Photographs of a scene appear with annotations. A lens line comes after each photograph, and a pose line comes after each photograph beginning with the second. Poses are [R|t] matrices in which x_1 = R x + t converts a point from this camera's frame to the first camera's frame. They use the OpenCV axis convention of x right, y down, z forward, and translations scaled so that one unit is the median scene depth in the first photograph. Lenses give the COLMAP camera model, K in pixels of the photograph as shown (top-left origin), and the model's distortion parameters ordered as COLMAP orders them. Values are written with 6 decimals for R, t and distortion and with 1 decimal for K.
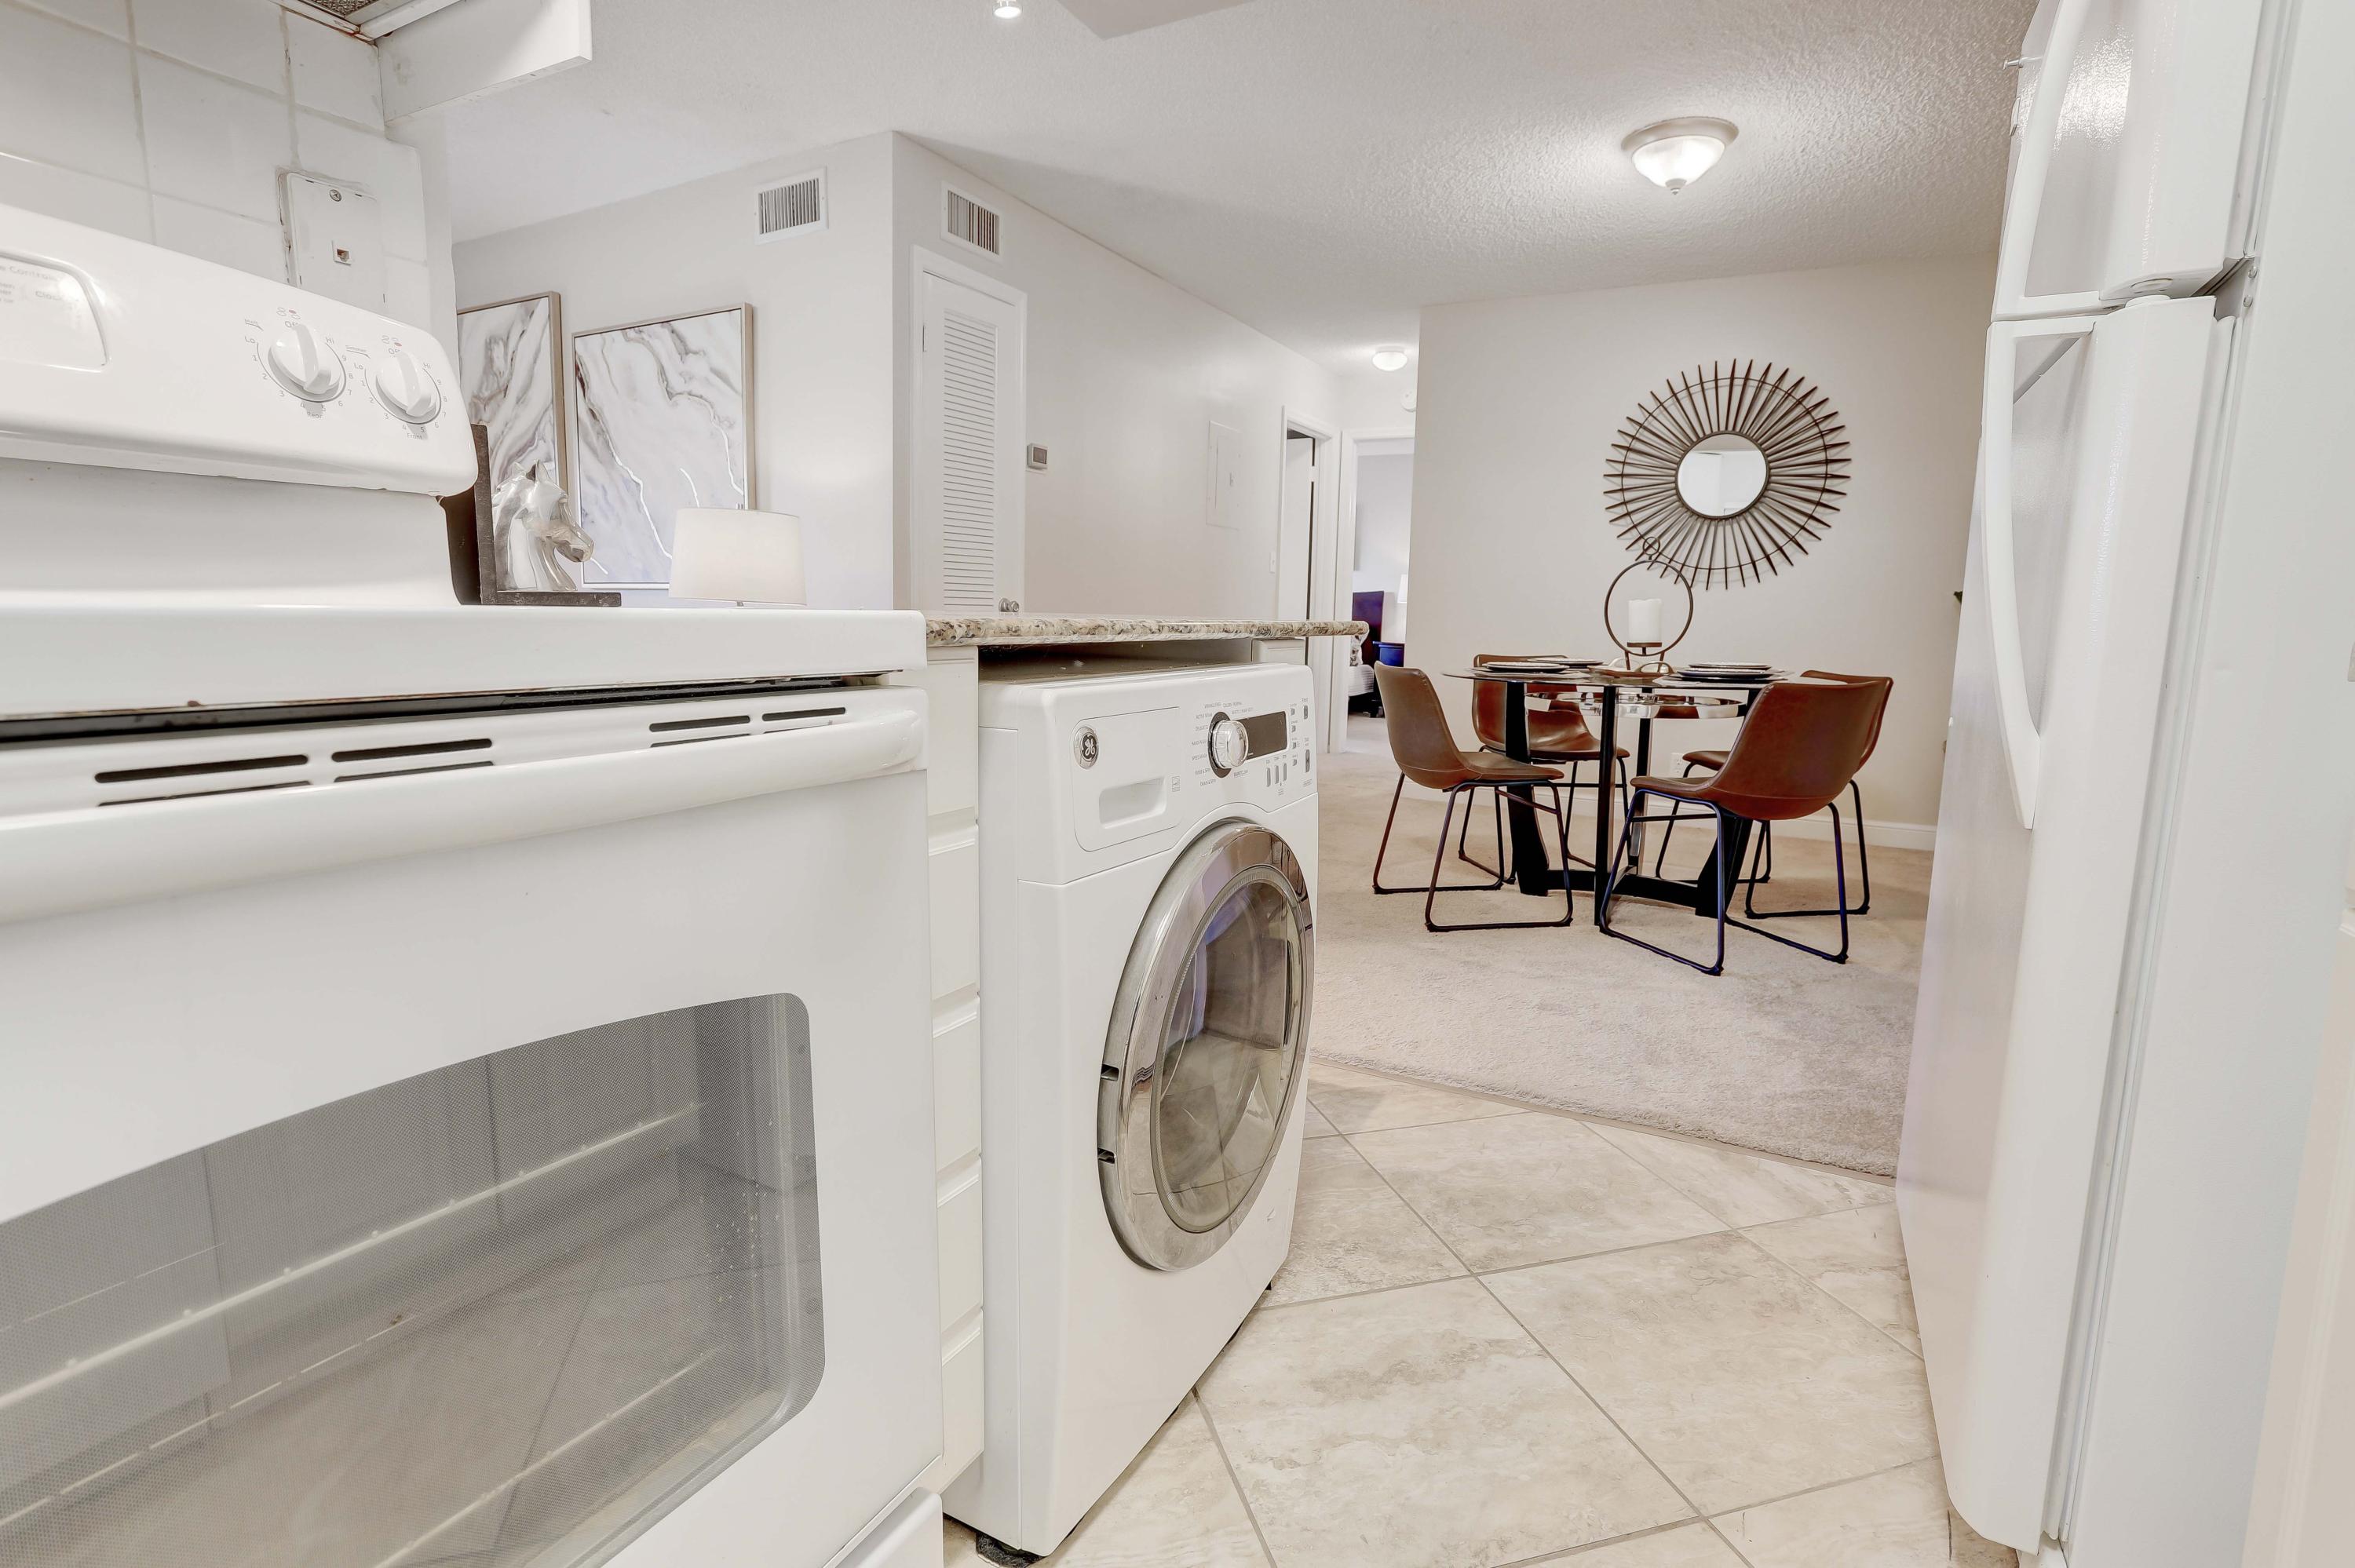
lens RADIAL K [[1148.0, 0, 1177.5], [0, 1148.0, 784.0], [0, 0, 1]] dist [-0.001105, -0.048861]
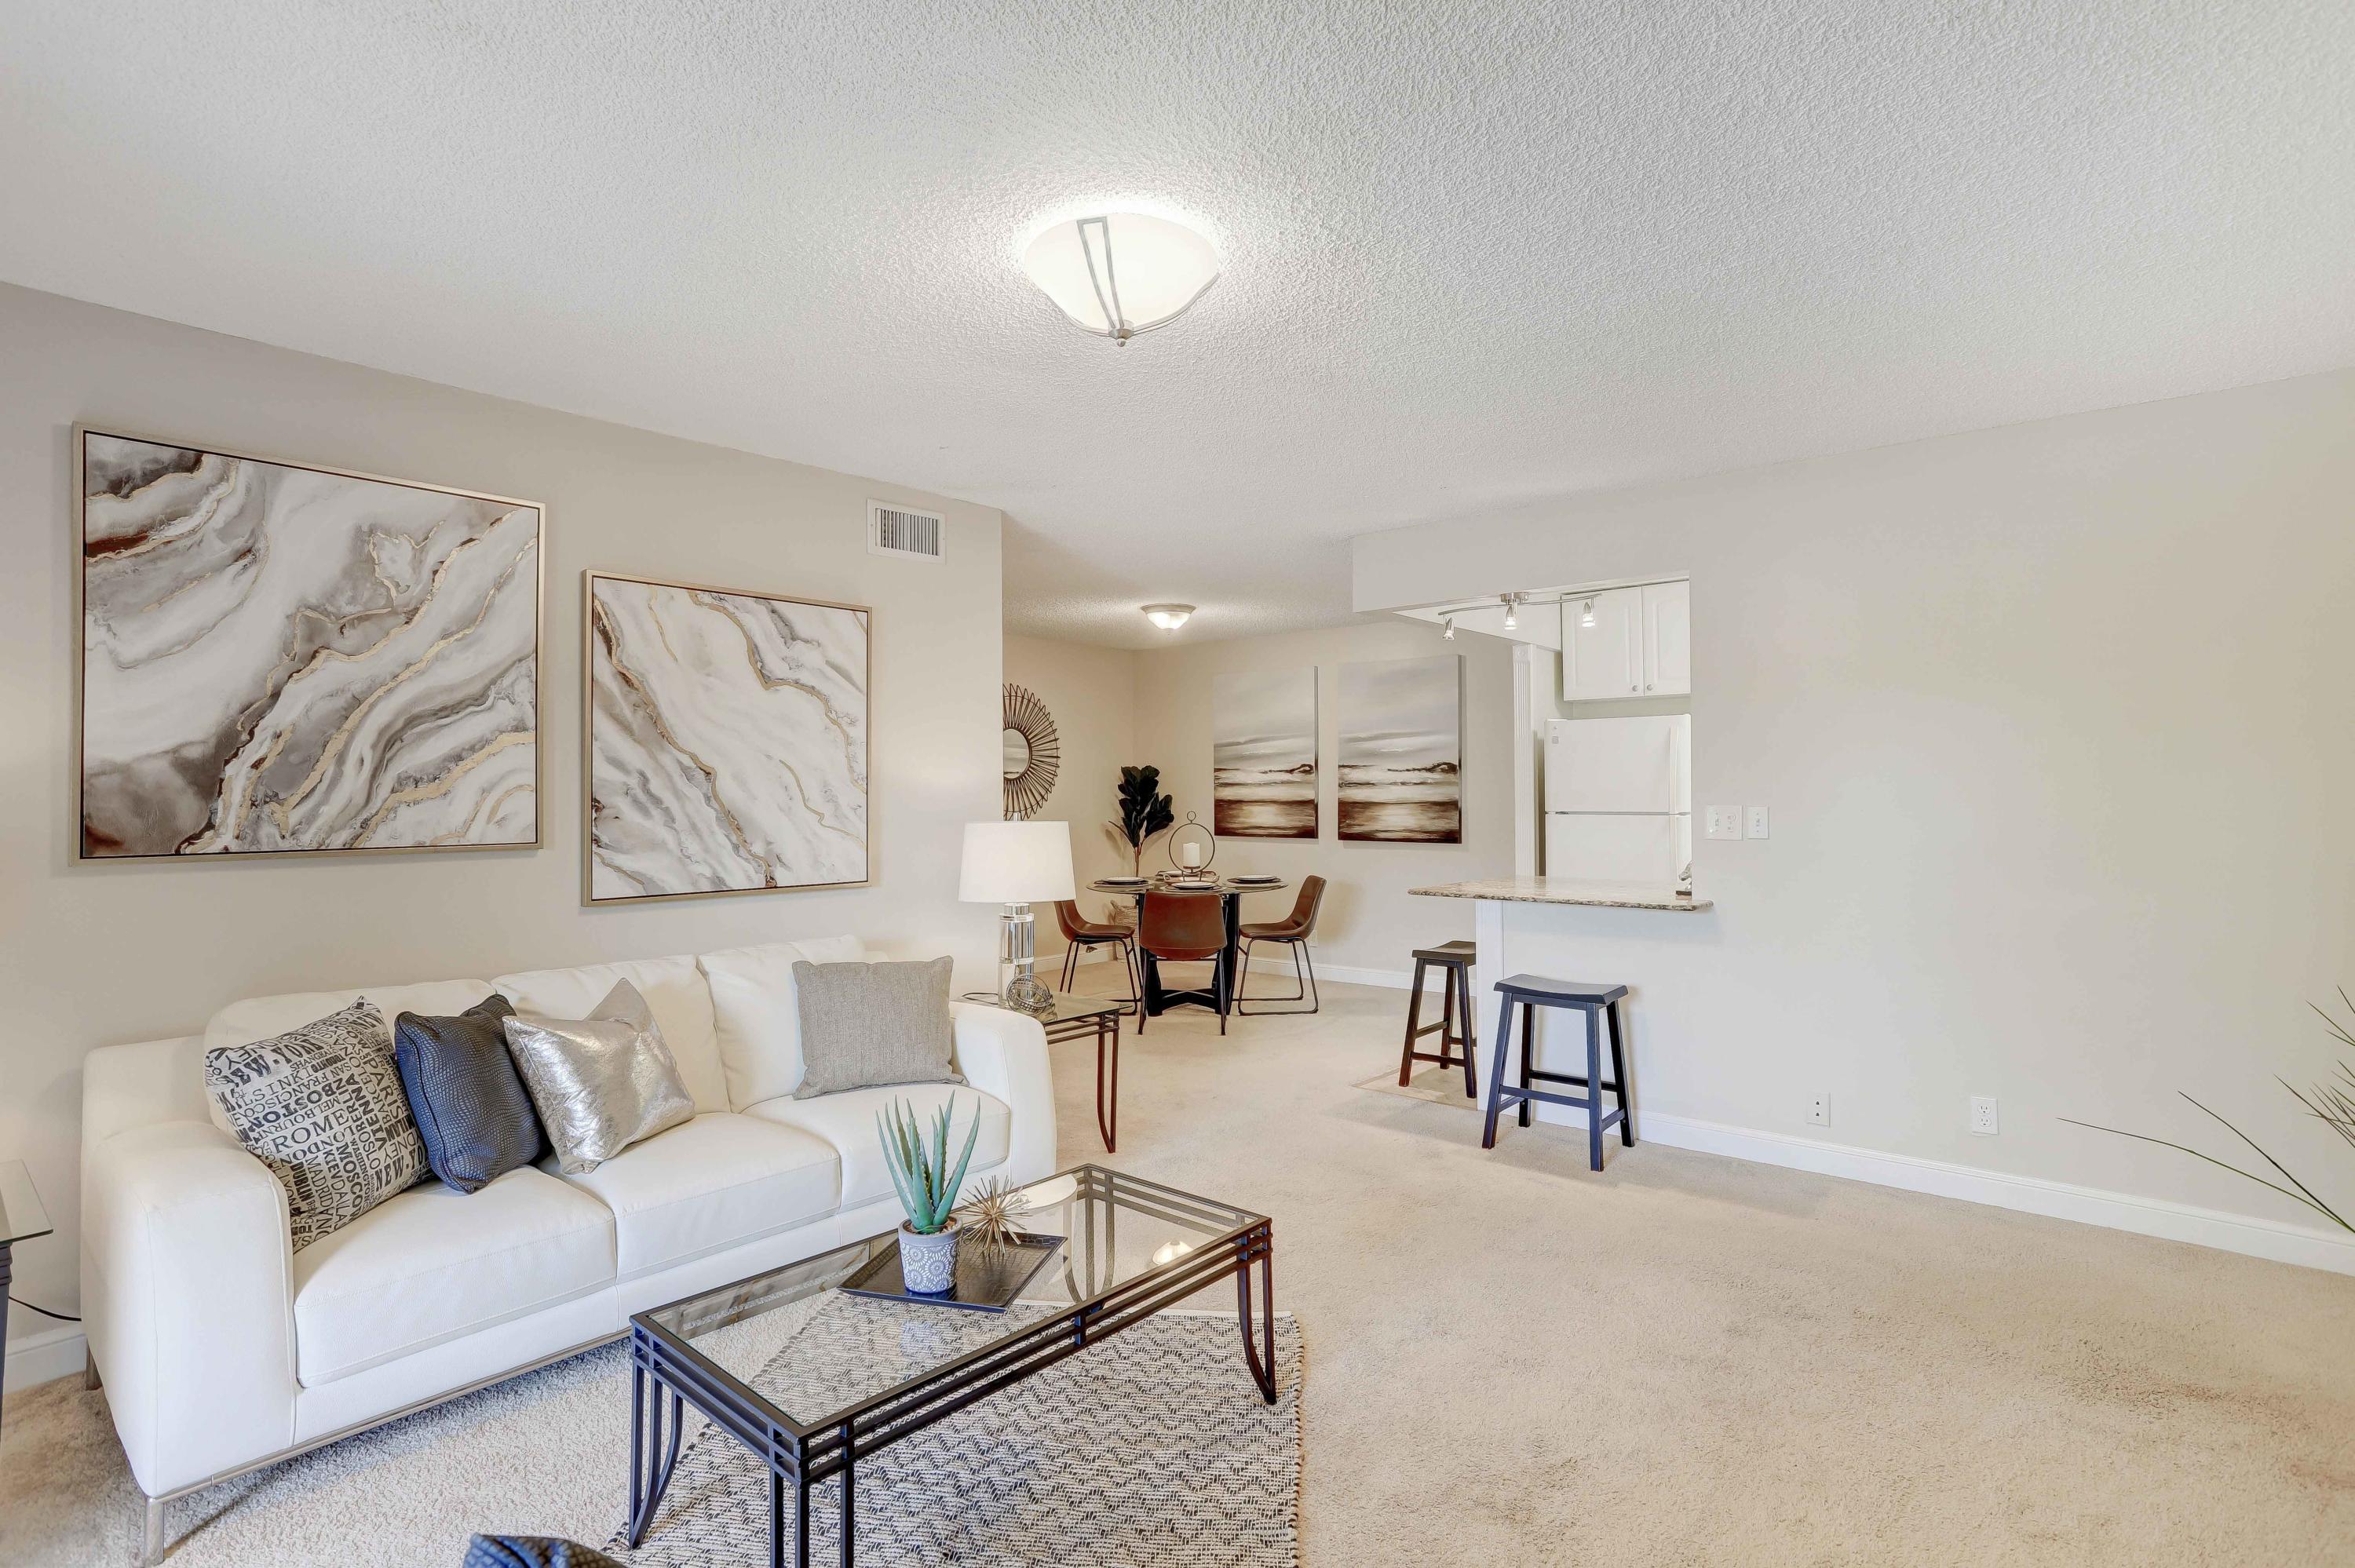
lens RADIAL K [[1152.8, 0, 1162.9], [0, 1152.8, 783.5], [0, 0, 1]] dist [-0.064984, 0.047538]
pose [[0.217484, -0.018142, 0.975895, -1.195832], [0.147825, 0.988906, -0.014560, -0.192376], [-0.964805, 0.147428, 0.217754, 0.497481]]
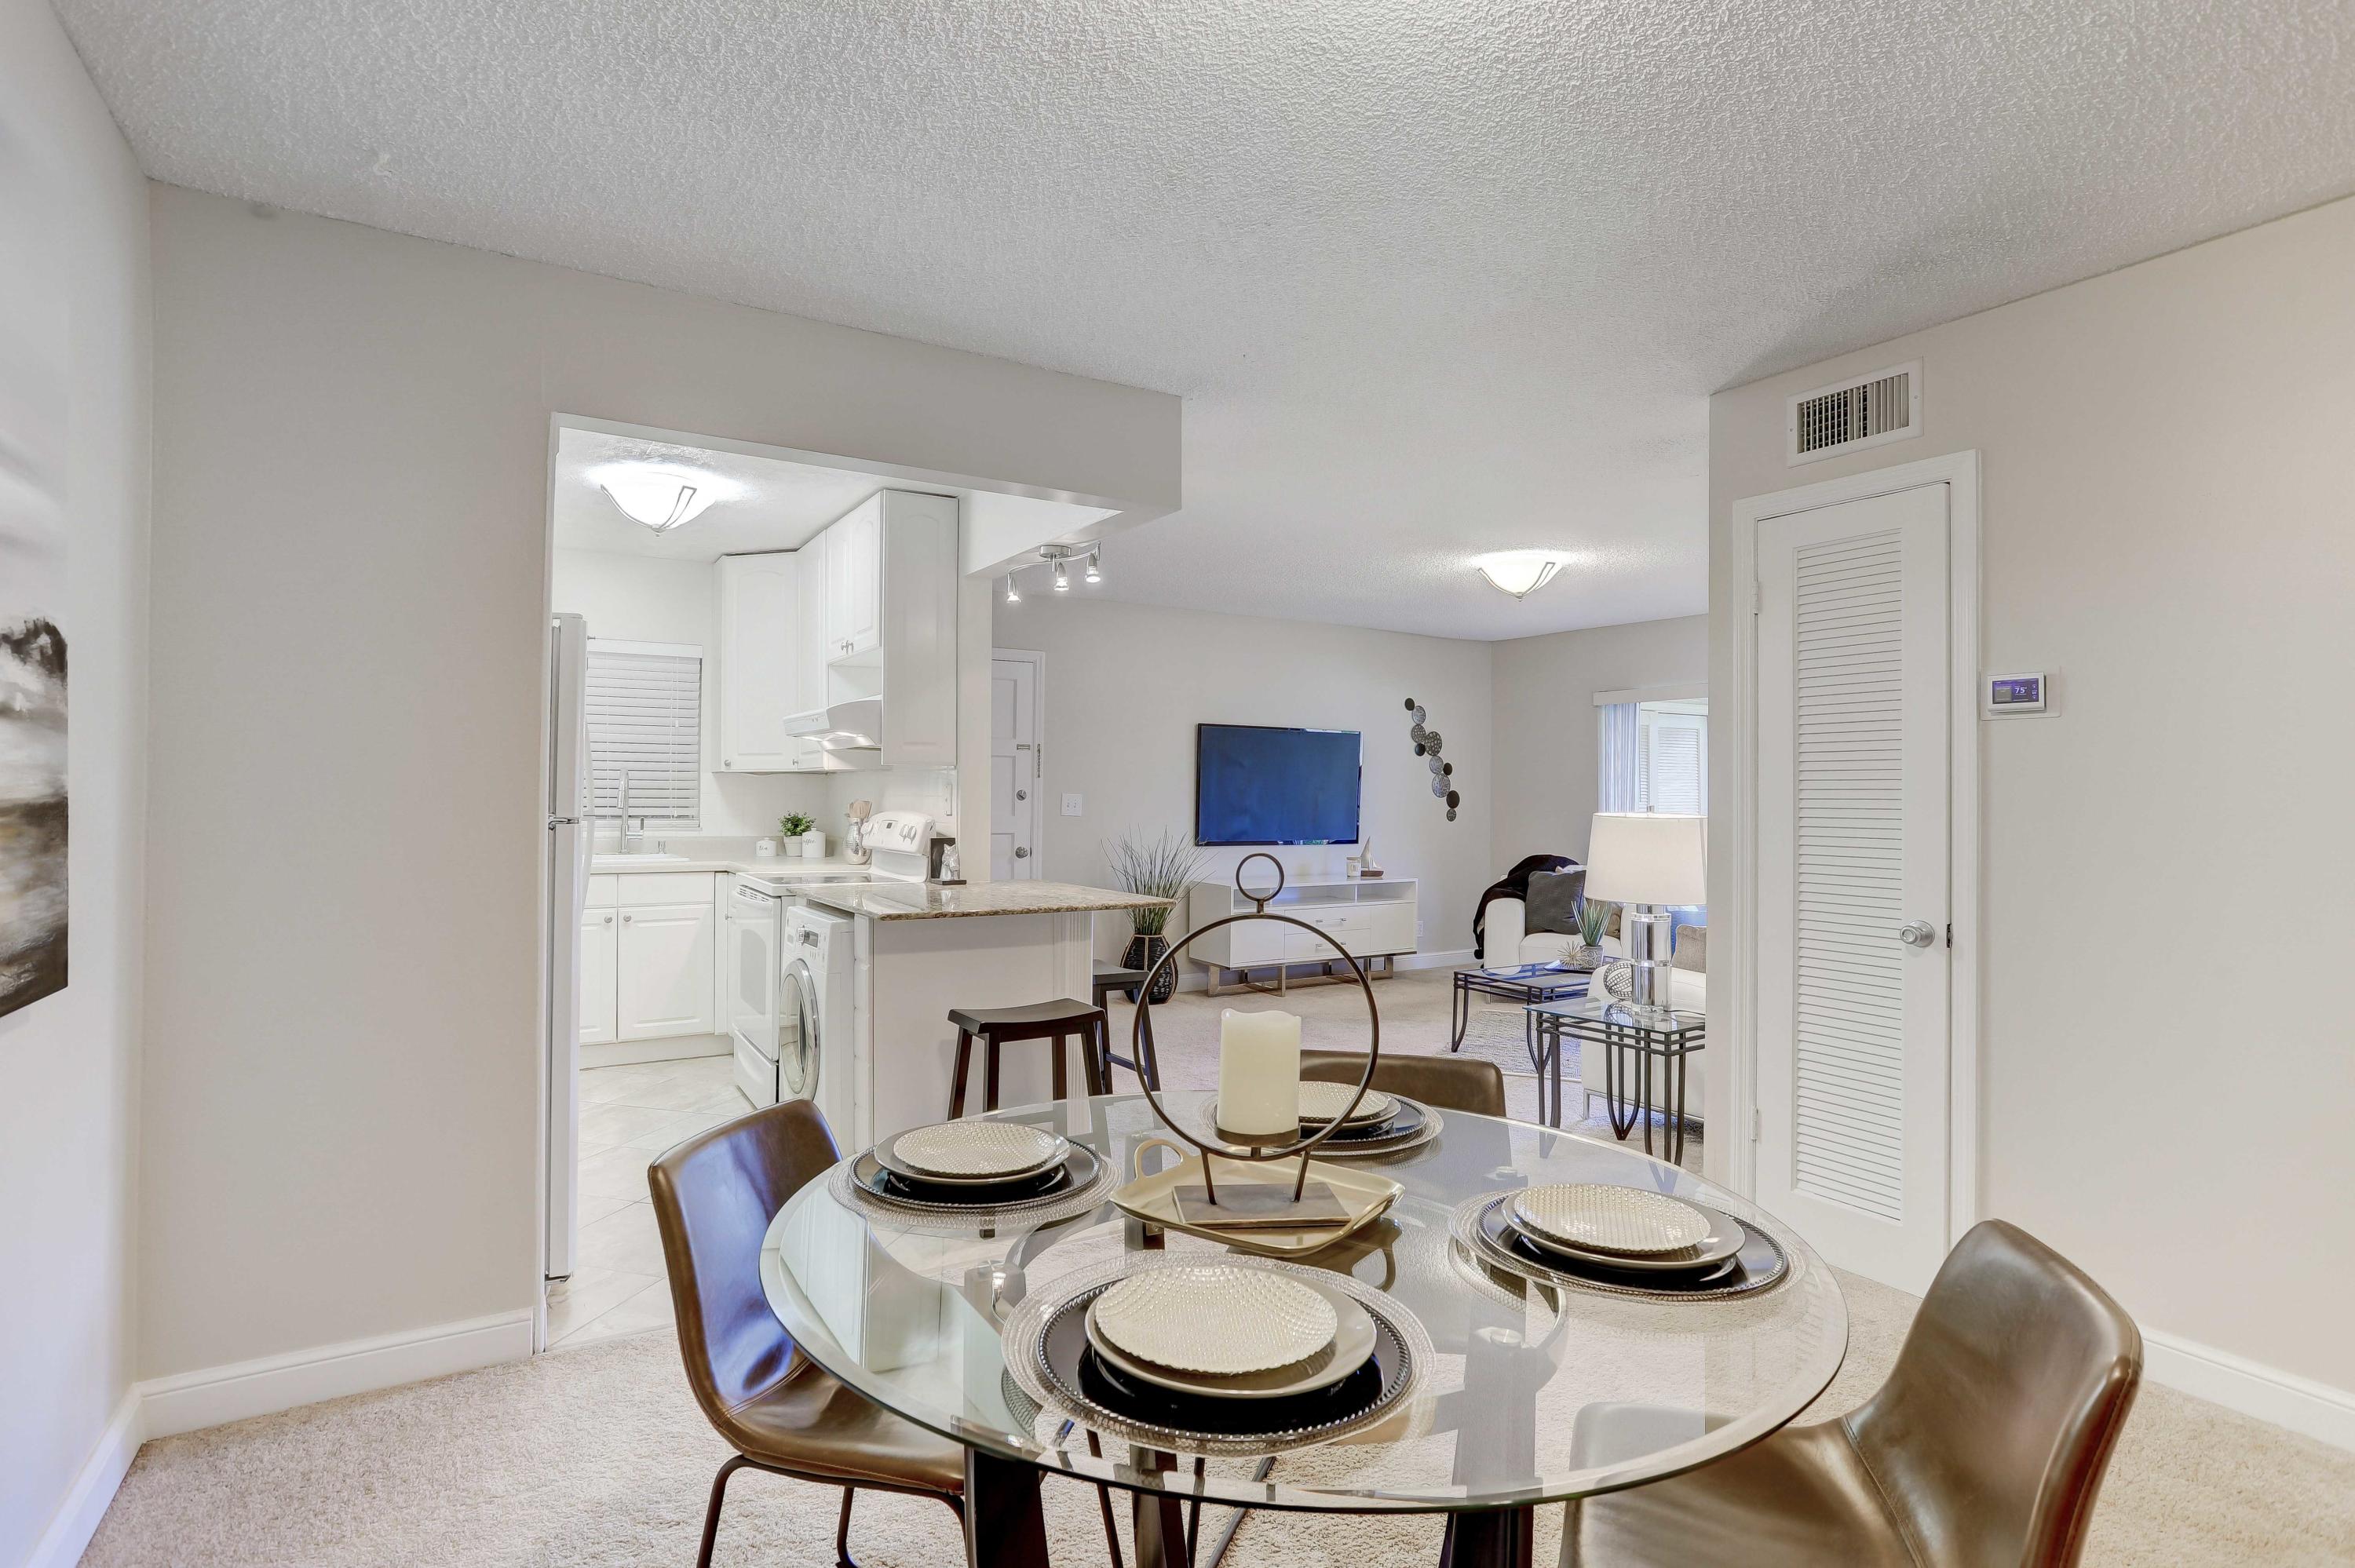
lens RADIAL K [[1152.8, 0, 1162.9], [0, 1152.8, 783.5], [0, 0, 1]] dist [-0.064984, 0.047538]
pose [[-0.522754, -0.040154, -0.851537, 0.625464], [-0.144382, 0.988630, 0.042016, -0.202116], [0.840168, 0.144911, -0.522608, 0.944755]]
